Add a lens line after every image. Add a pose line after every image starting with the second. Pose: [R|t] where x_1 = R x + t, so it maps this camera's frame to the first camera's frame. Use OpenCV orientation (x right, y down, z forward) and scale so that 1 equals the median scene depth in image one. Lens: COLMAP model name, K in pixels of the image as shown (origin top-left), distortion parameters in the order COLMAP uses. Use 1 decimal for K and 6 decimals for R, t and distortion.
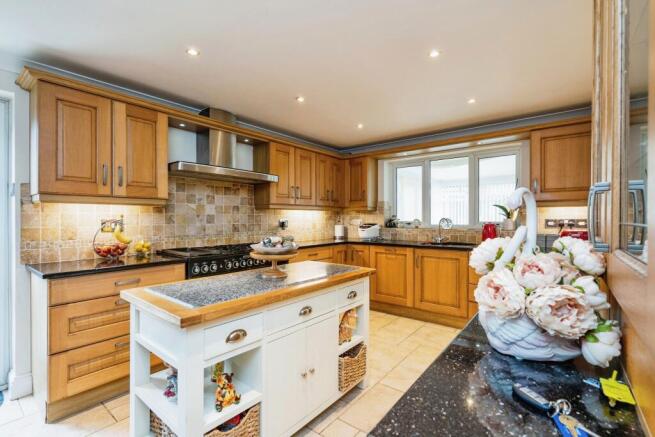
lens RADIAL K [[302.1, 0, 327.1], [0, 302.1, 219.7], [0, 0, 1]] dist [-0.005168, 0.000079]
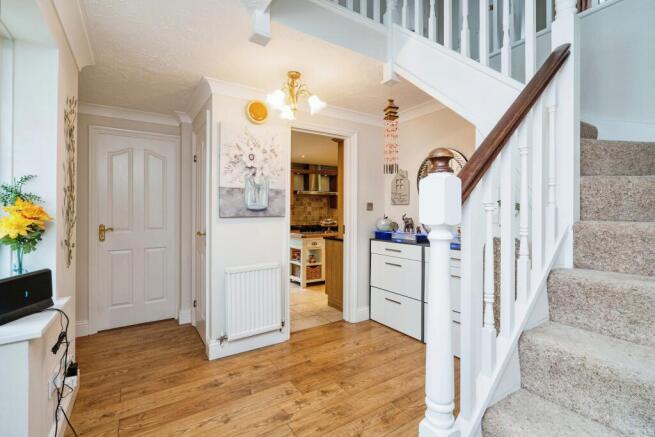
lens RADIAL K [[302.1, 0, 328.2], [0, 302.1, 217.4], [0, 0, 1]] dist [-0.005168, 0.000079]
pose [[0.949968, 0.003613, -0.312327, 0.383794], [-0.001759, 0.999979, 0.006218, 0.013736], [0.312343, -0.005357, 0.949954, -0.934995]]
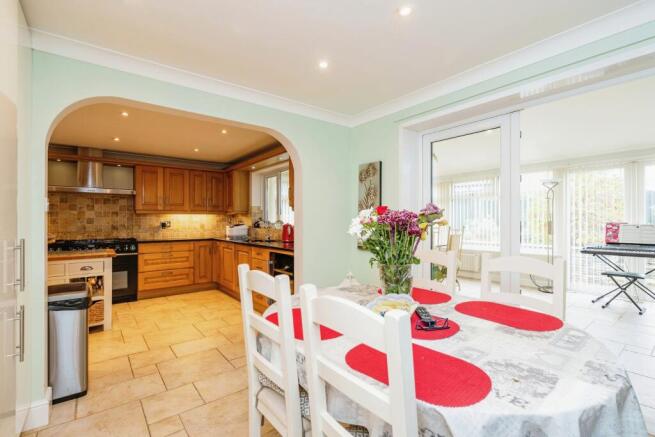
lens RADIAL K [[302.1, 0, 327.6], [0, 302.1, 219.2], [0, 0, 1]] dist [-0.005168, 0.000079]
pose [[0.974637, -0.002972, -0.223771, 0.947452], [0.001346, 0.999972, -0.007415, 0.001262], [0.223787, 0.006925, 0.974614, -0.149132]]
